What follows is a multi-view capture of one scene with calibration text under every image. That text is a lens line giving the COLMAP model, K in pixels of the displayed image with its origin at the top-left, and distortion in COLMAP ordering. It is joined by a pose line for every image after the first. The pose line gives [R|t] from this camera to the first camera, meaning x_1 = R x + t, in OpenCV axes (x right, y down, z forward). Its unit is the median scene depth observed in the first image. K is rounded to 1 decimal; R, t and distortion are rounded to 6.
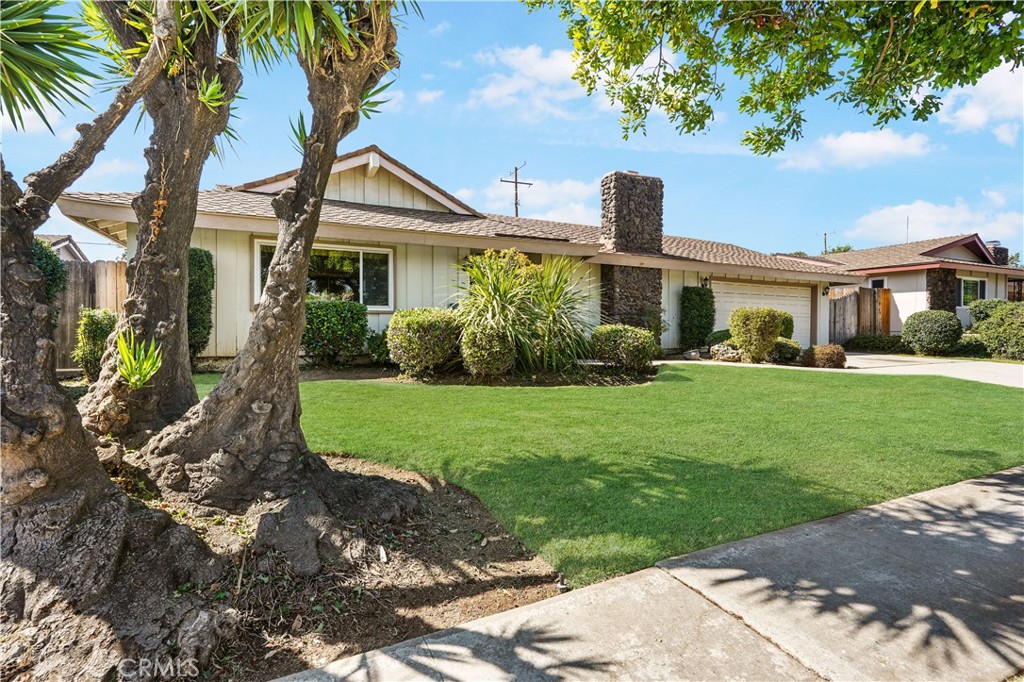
lens RADIAL K [[480.8, 0, 511.3], [0, 480.8, 338.8], [0, 0, 1]] dist [-0.001263, 0.000274]
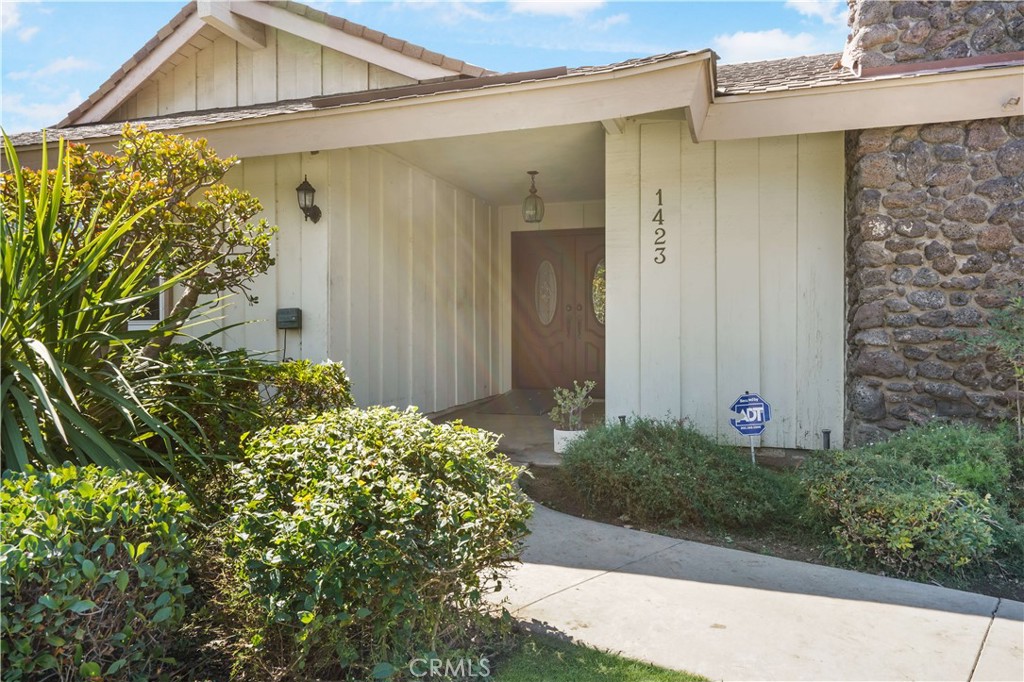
lens RADIAL K [[692.4, 0, 512.1], [0, 692.4, 329.6], [0, 0, 1]] dist [0.000777, 0.001203]
pose [[0.728957, -0.003569, -0.684550, 0.325057], [-0.004964, 0.999933, -0.010499, -0.043795], [0.684541, 0.011052, 0.728890, 0.602083]]
